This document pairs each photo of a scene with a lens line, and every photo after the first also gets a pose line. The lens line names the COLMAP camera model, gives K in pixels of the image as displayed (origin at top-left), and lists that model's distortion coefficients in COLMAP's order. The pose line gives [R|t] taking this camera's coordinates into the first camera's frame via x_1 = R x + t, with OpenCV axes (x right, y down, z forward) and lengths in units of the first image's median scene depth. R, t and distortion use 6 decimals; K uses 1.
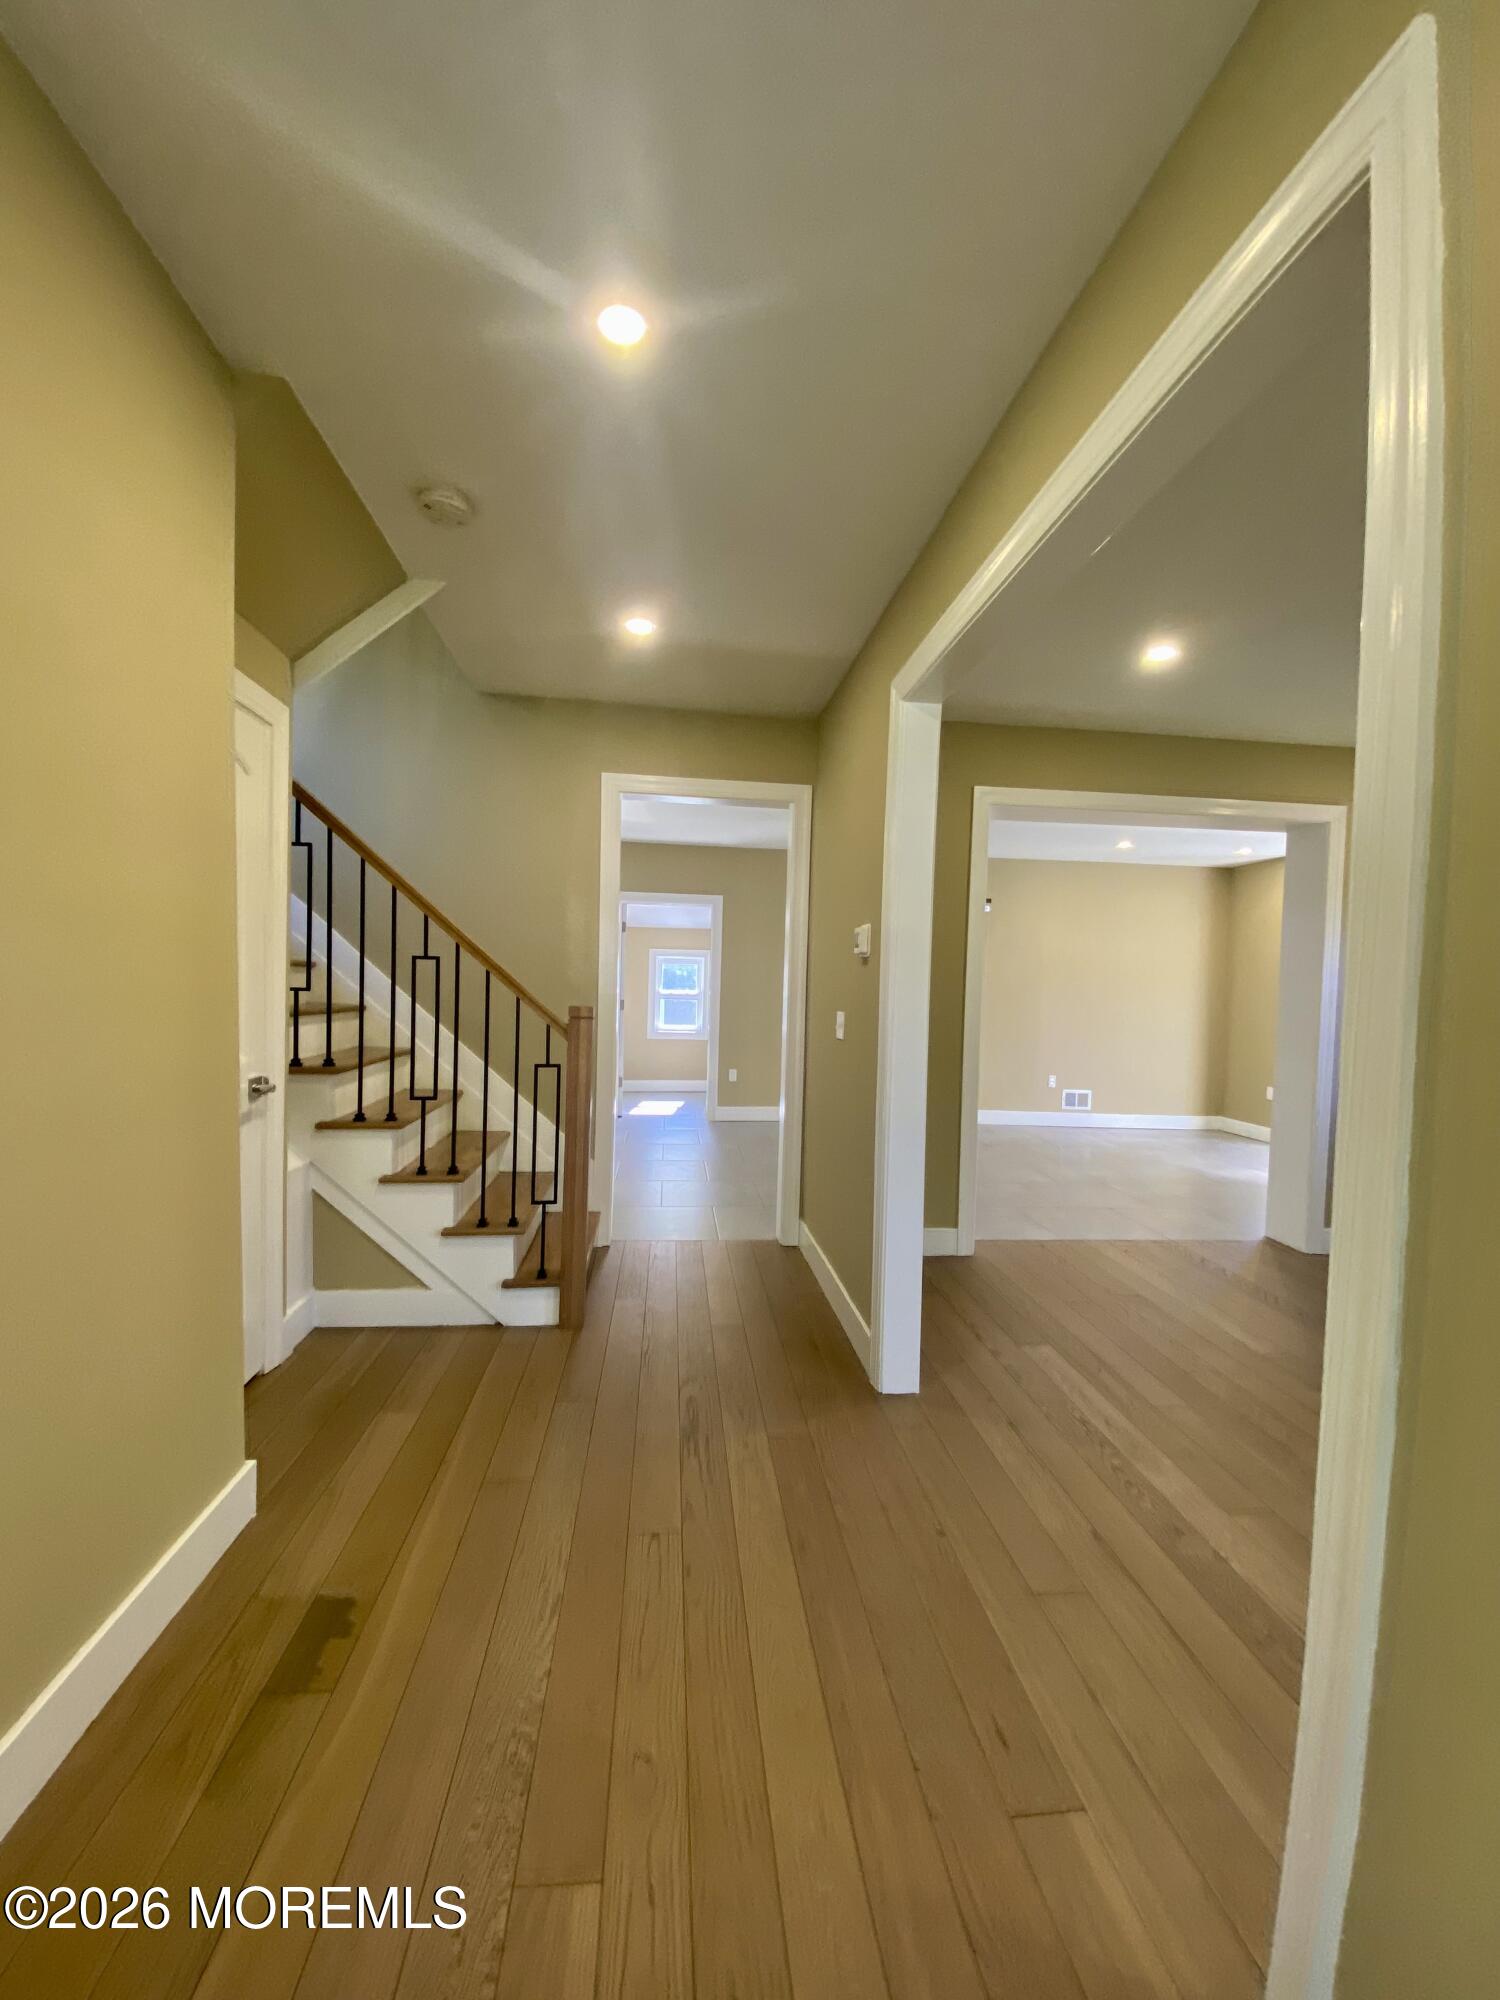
lens RADIAL K [[813.1, 0, 749.0], [0, 813.1, 1005.9], [0, 0, 1]] dist [-0.004906, -0.000560]
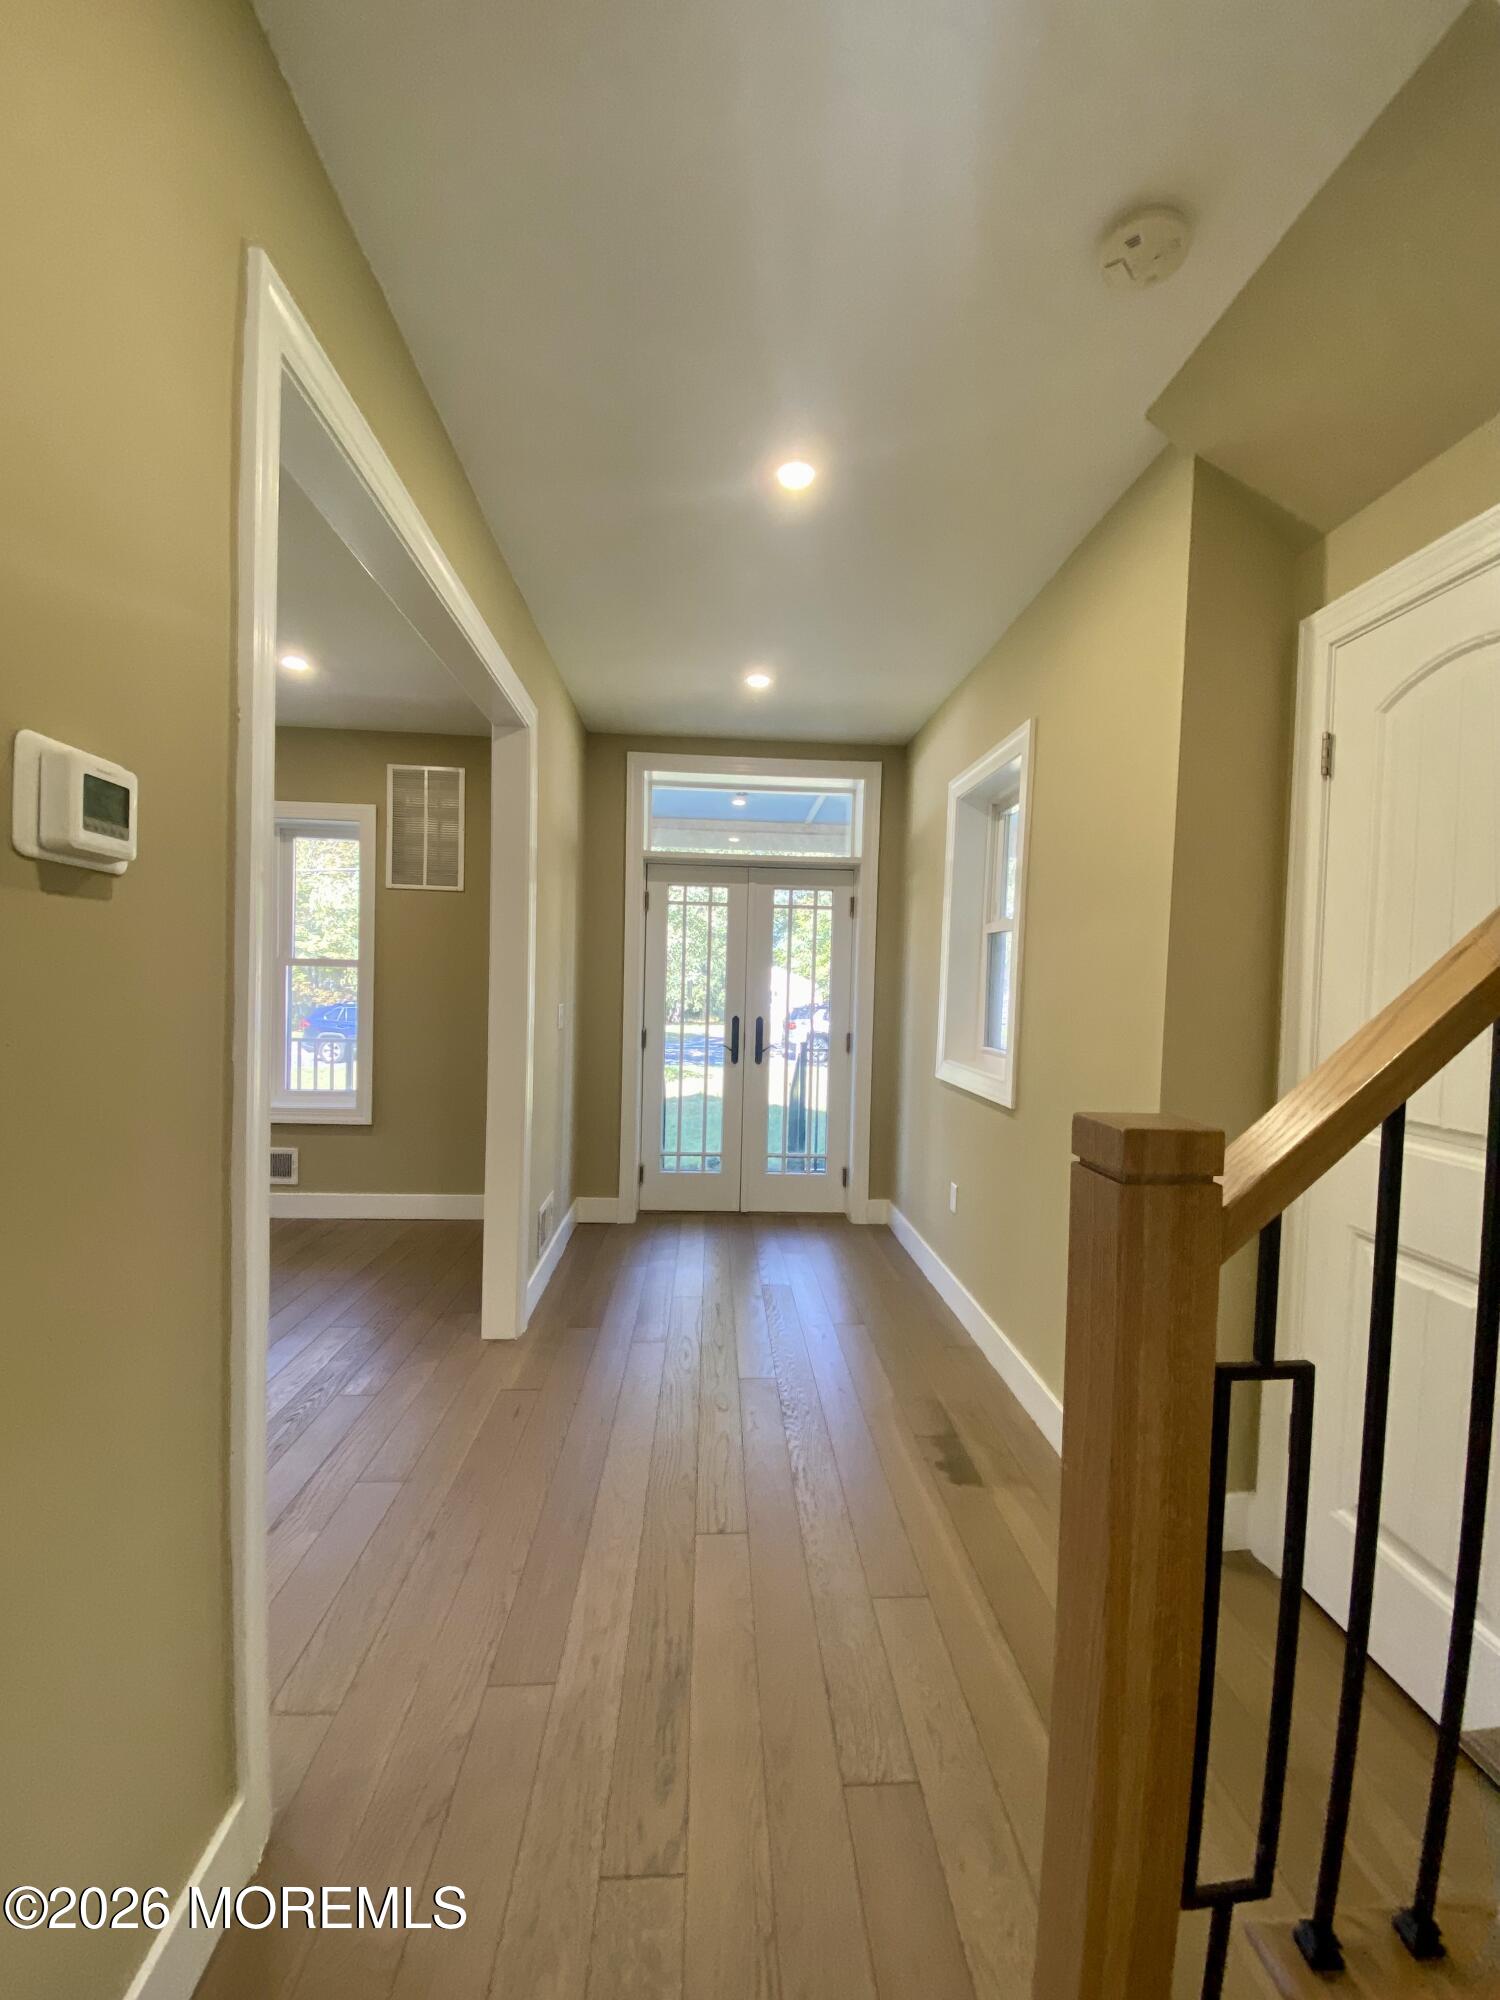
lens RADIAL K [[813.1, 0, 752.3], [0, 813.1, 1005.4], [0, 0, 1]] dist [-0.004906, -0.000560]
pose [[-0.997298, -0.057376, 0.045875, -0.176593], [-0.054846, 0.997000, 0.054621, -0.068353], [-0.048871, 0.051958, -0.997453, 2.143596]]
